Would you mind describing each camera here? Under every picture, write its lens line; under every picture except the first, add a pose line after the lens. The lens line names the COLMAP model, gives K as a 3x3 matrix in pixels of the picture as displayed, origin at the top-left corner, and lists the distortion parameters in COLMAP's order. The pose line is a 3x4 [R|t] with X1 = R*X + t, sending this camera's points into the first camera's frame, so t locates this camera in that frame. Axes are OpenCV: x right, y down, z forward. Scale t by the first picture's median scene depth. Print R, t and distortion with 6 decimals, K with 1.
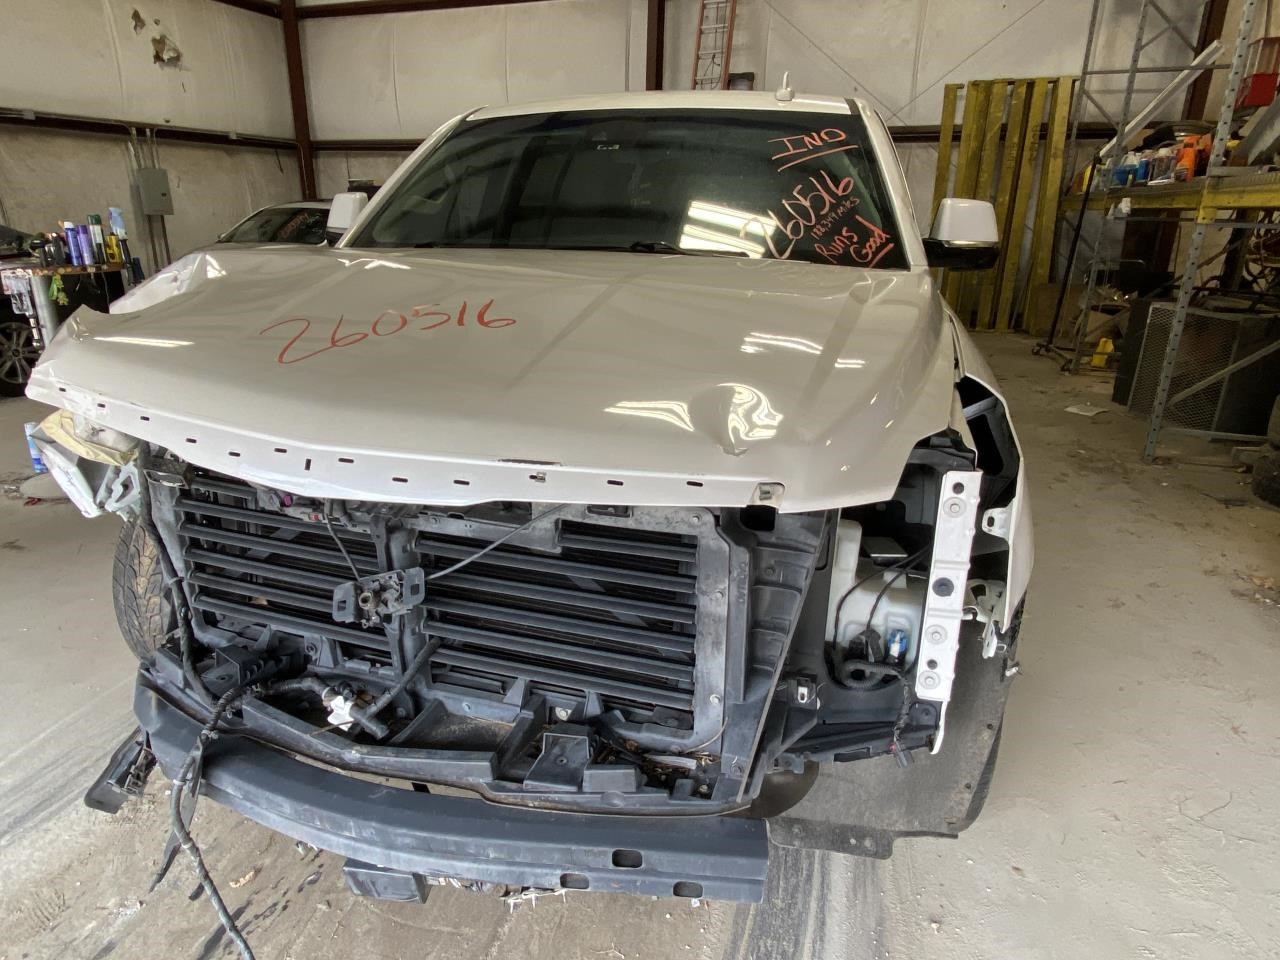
lens RADIAL K [[792.7, 0, 640.0], [0, 792.7, 480.0], [0, 0, 1]] dist [0.027869, -0.036753]
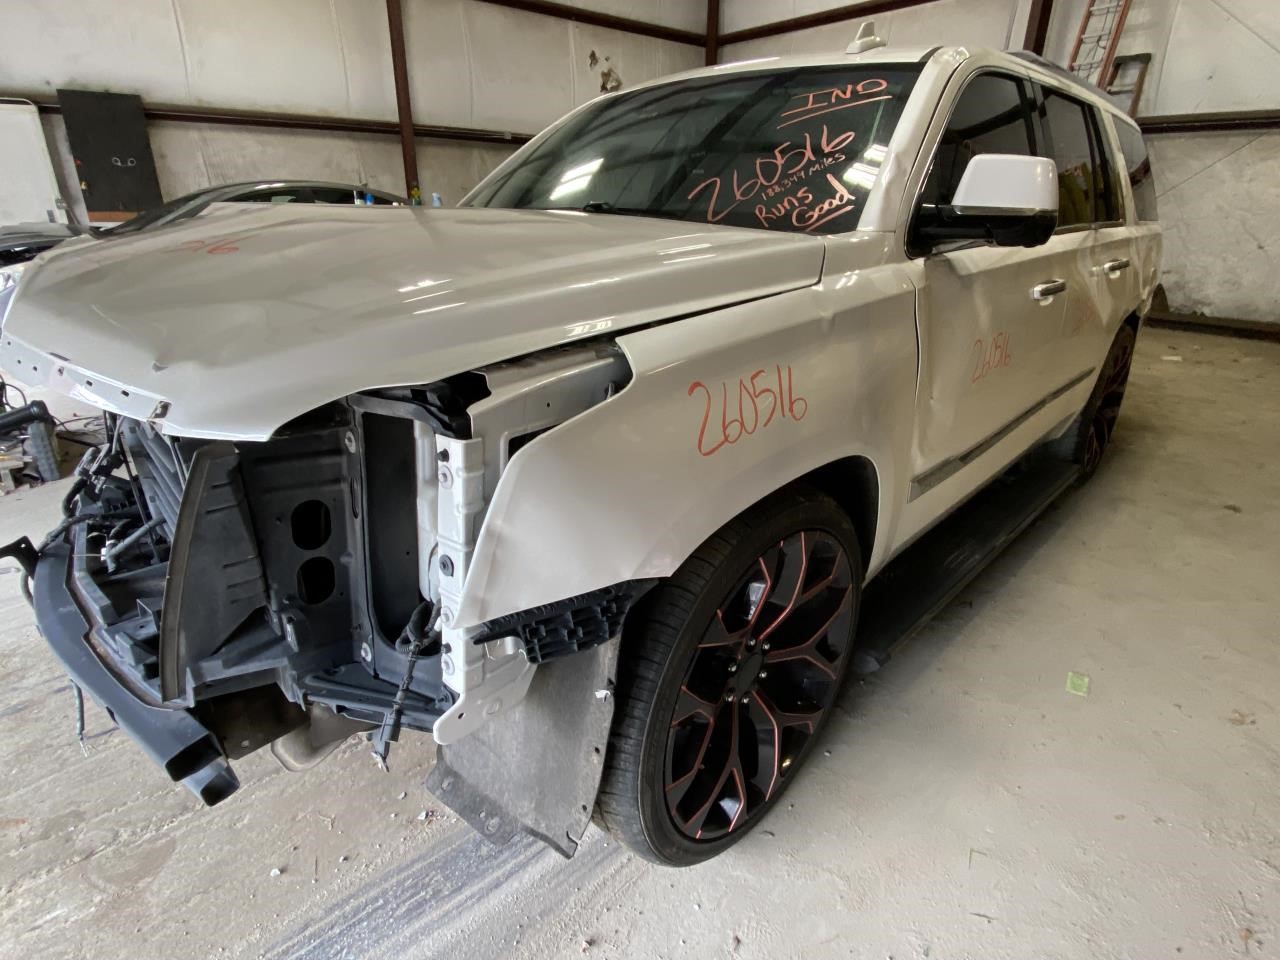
lens RADIAL K [[694.9, 0, 640.0], [0, 694.9, 480.0], [0, 0, 1]] dist [0.002303, -0.015752]
pose [[0.863400, 0.181538, -0.470728, 0.530726], [-0.162552, 0.983362, 0.081089, -0.032289], [0.477617, 0.006506, 0.878544, 0.243507]]
